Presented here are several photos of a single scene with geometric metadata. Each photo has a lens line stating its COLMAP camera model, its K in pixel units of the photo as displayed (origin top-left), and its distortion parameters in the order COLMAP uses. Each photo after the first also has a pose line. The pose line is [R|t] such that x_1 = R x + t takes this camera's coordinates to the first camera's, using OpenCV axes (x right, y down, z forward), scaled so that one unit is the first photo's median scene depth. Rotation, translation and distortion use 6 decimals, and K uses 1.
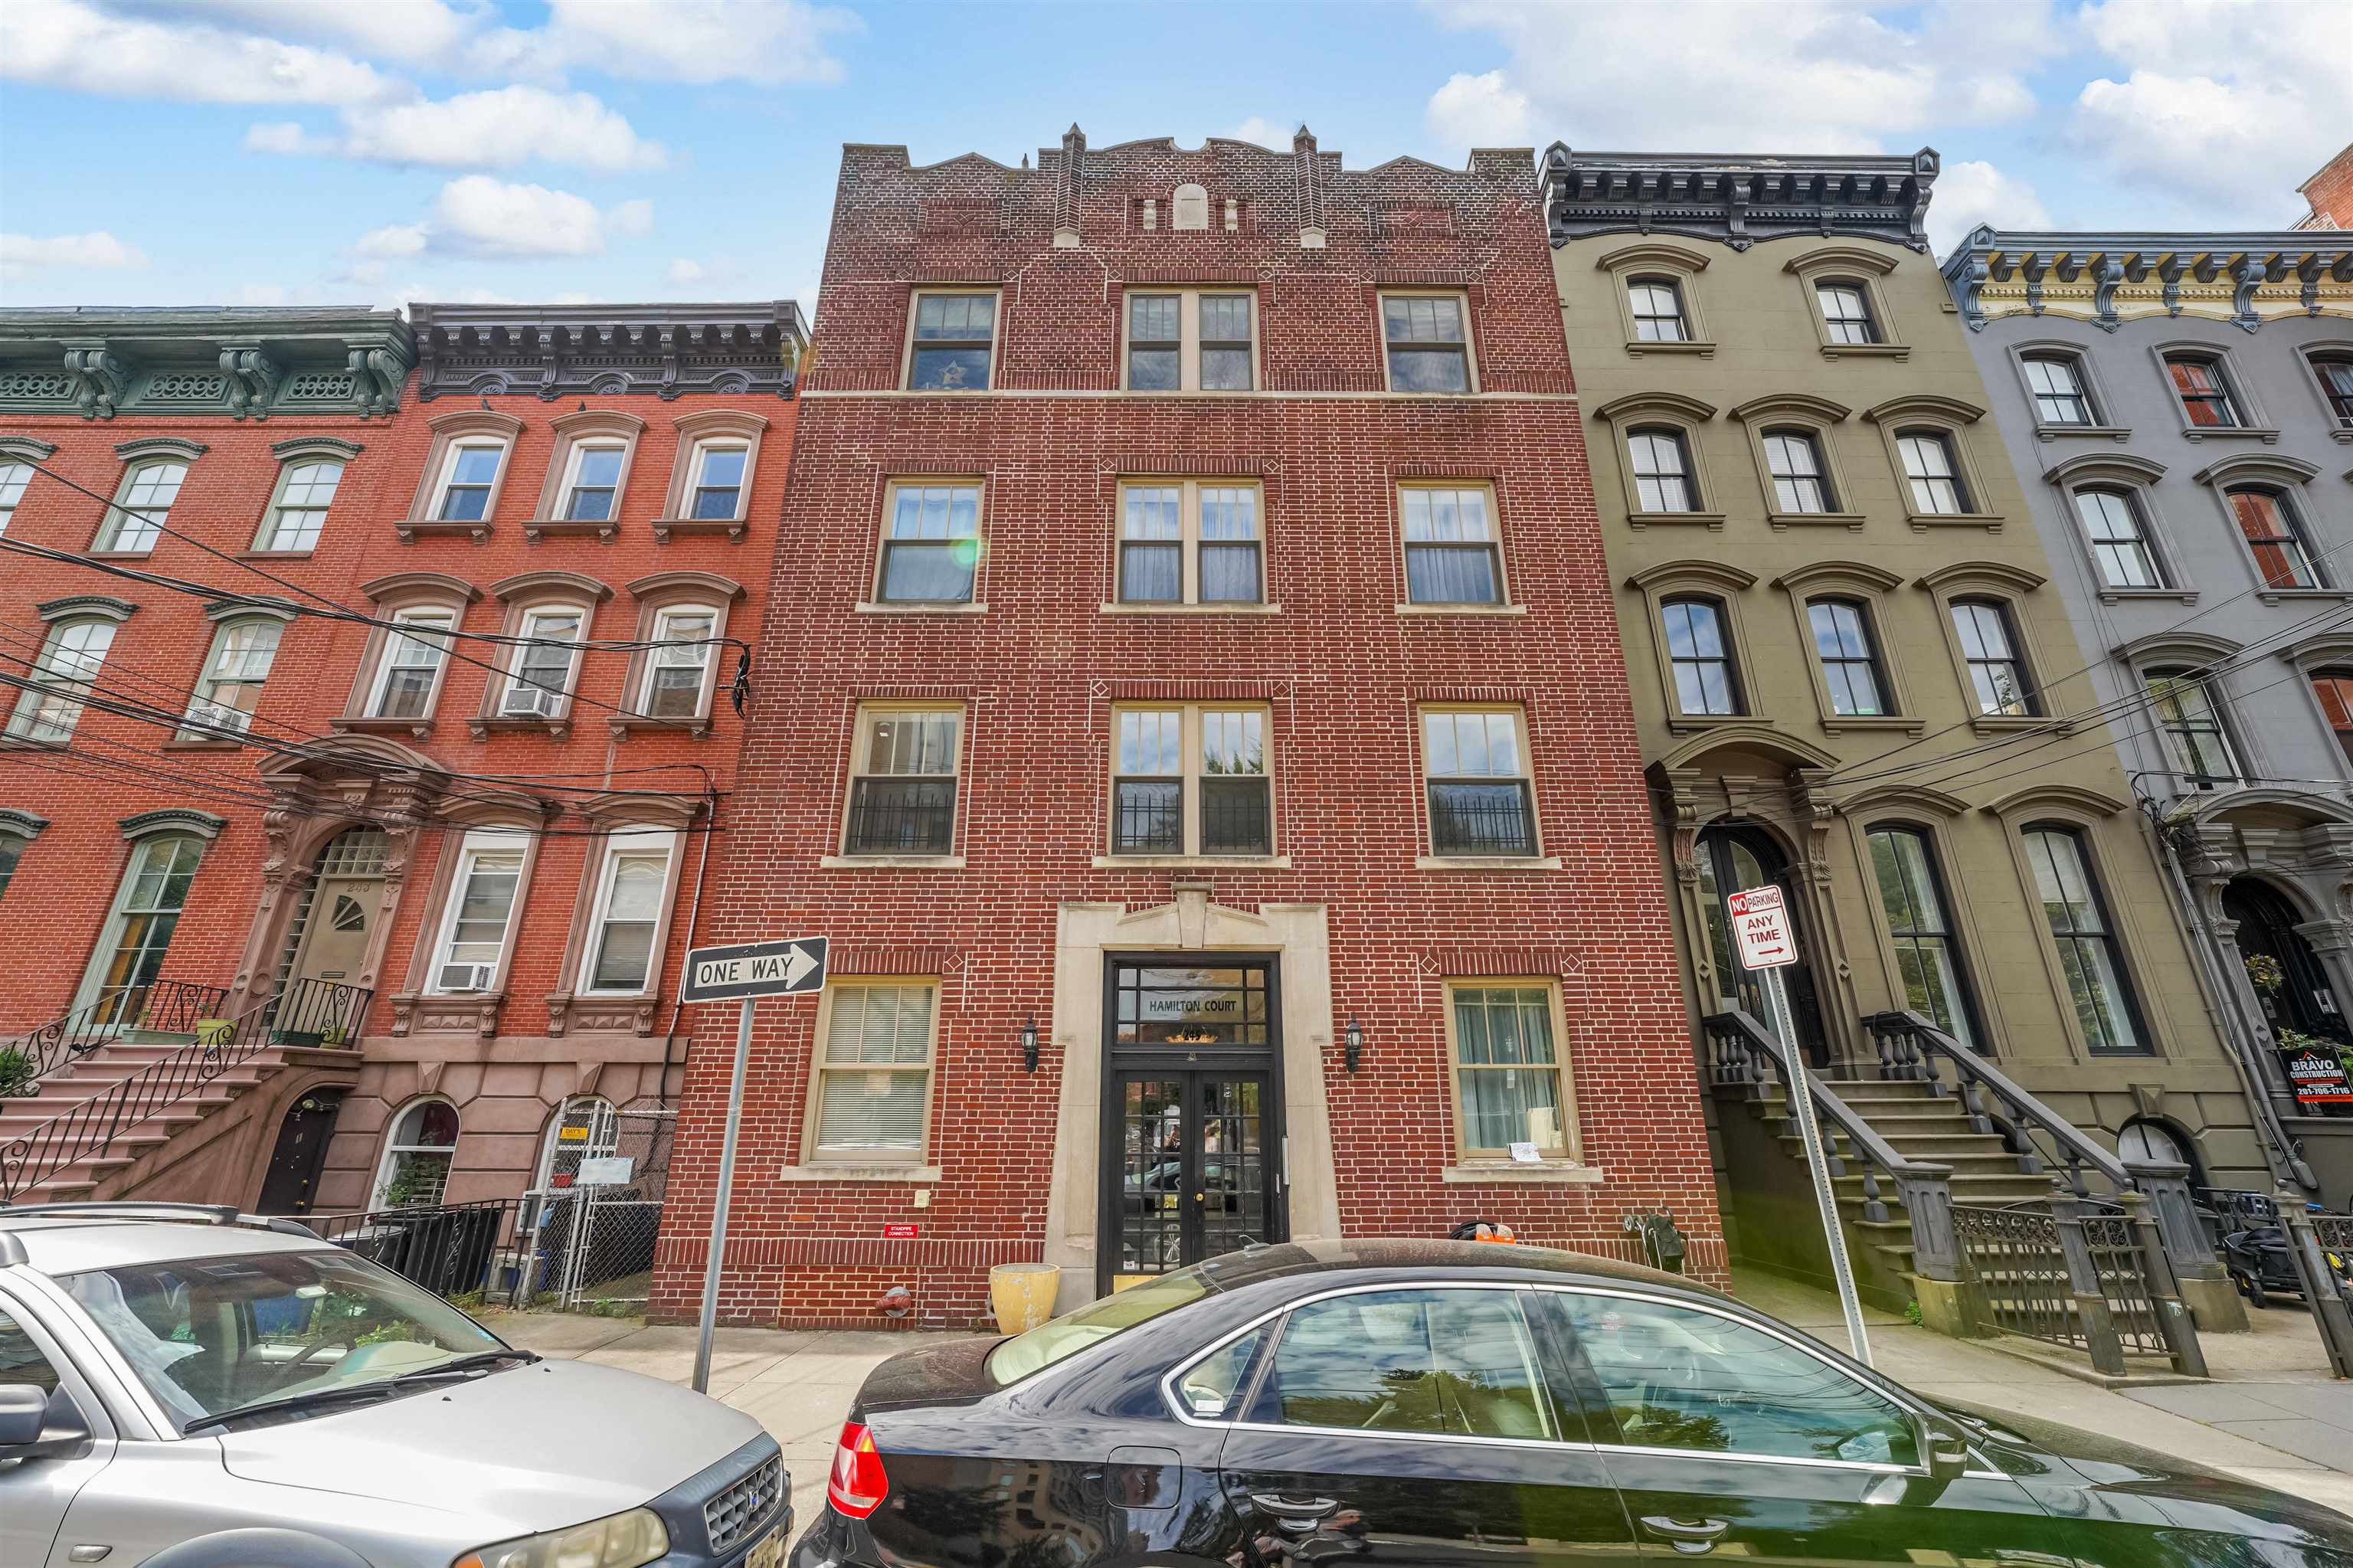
lens RADIAL K [[962.3, 0, 1179.4], [0, 962.3, 794.5], [0, 0, 1]] dist [-0.005307, 0.000100]
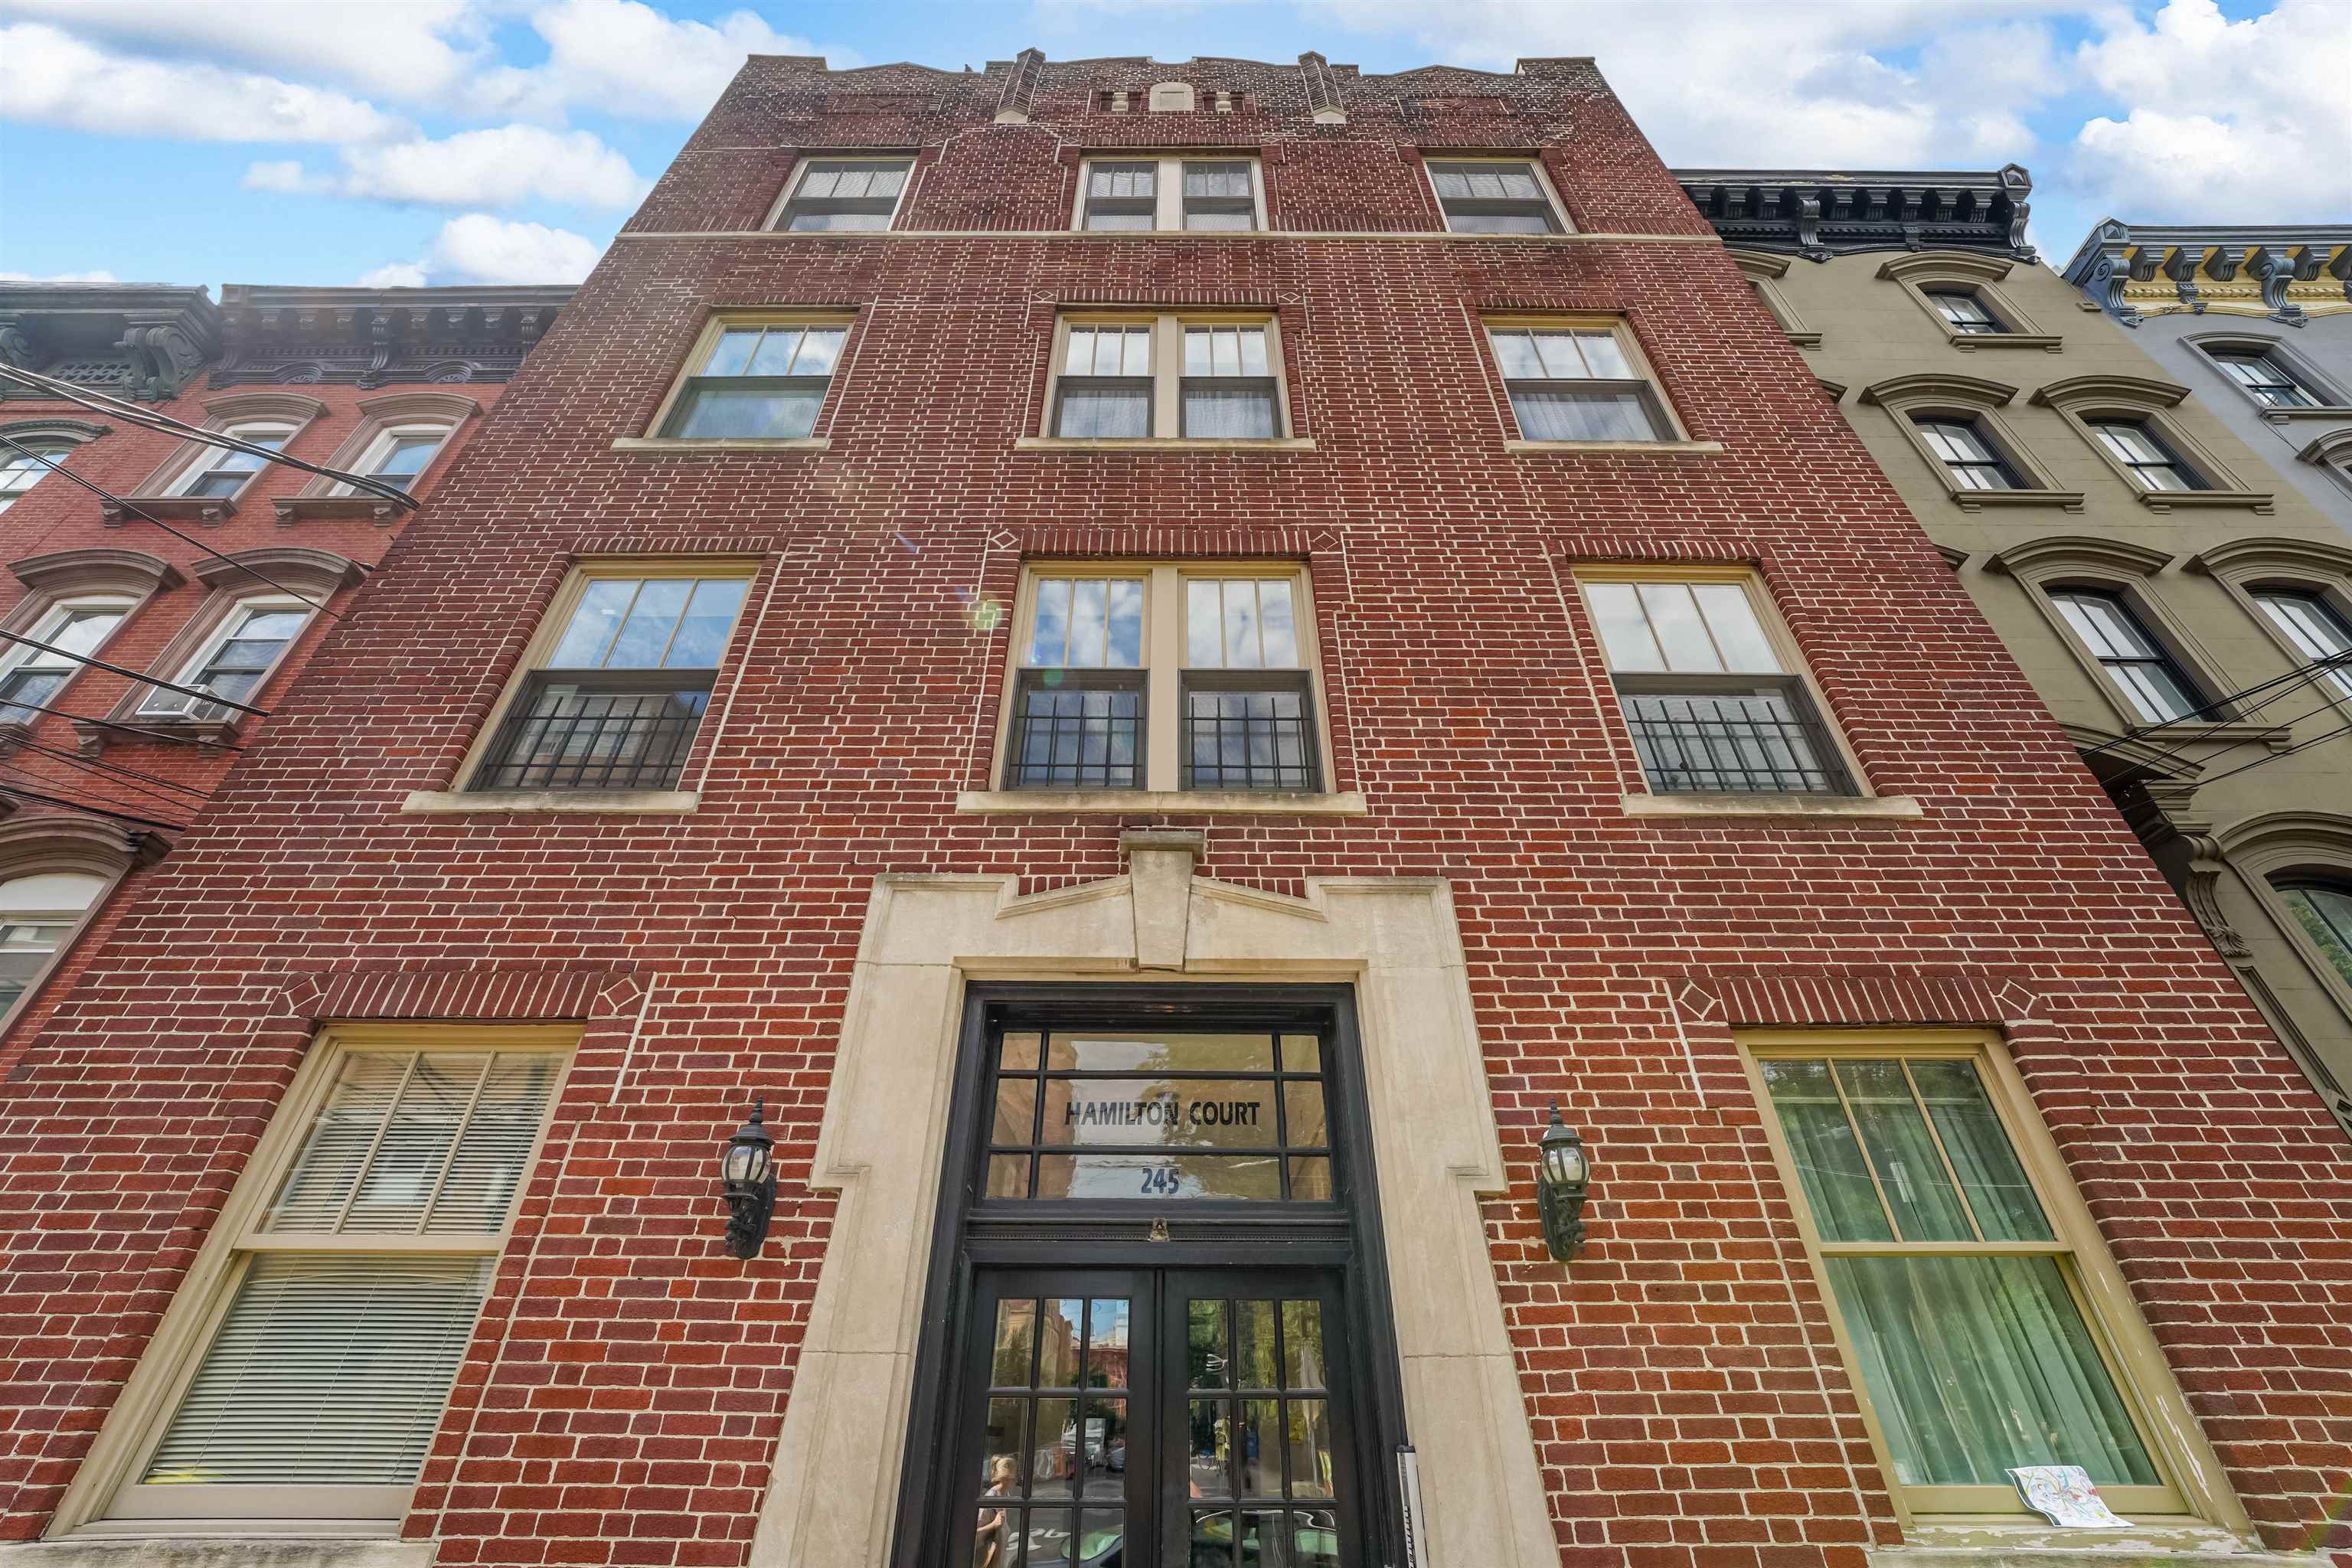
lens RADIAL K [[954.7, 0, 1173.5], [0, 954.7, 787.7], [0, 0, 1]] dist [-0.014220, 0.005320]
pose [[0.999993, -0.000634, -0.003653, 0.018389], [-0.000390, 0.961853, -0.273566, 0.175513], [0.003687, 0.273566, 0.961846, 0.481293]]
